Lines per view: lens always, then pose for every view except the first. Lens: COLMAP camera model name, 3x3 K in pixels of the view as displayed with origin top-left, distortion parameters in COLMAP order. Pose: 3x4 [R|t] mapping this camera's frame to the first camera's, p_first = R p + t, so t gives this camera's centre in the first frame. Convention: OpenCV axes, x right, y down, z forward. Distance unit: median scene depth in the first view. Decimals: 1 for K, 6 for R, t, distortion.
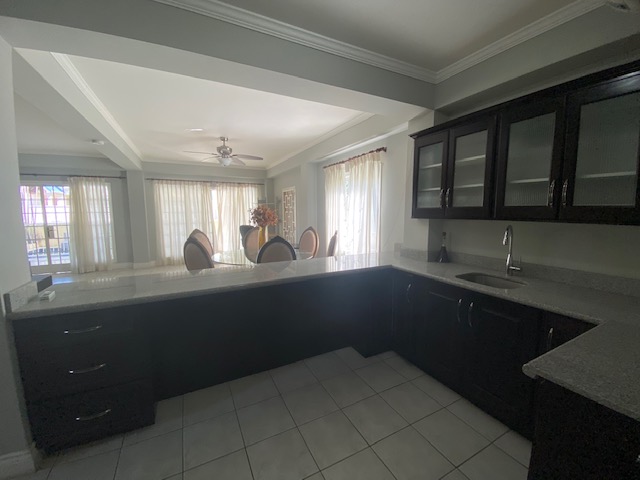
lens RADIAL K [[262.4, 0, 320.0], [0, 262.4, 240.0], [0, 0, 1]] dist [0.000689, -0.010339]
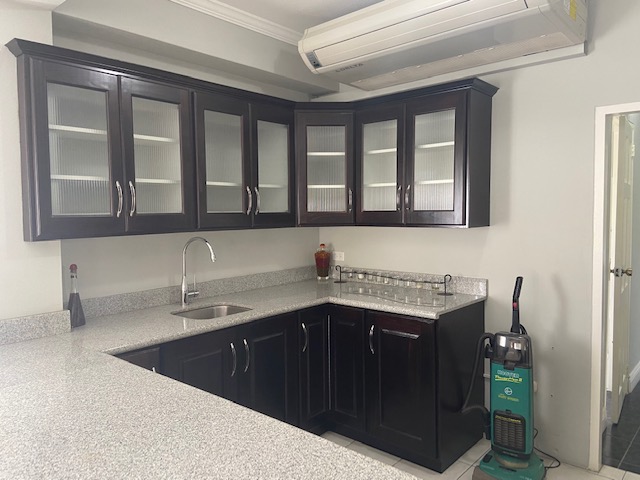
lens RADIAL K [[486.4, 0, 320.3], [0, 486.4, 231.6], [0, 0, 1]] dist [0.108858, -0.113525]
pose [[-0.360863, -0.035871, 0.931929, -0.738761], [0.126875, 0.988082, 0.087162, -0.150277], [-0.923948, 0.149692, -0.352010, 1.166747]]
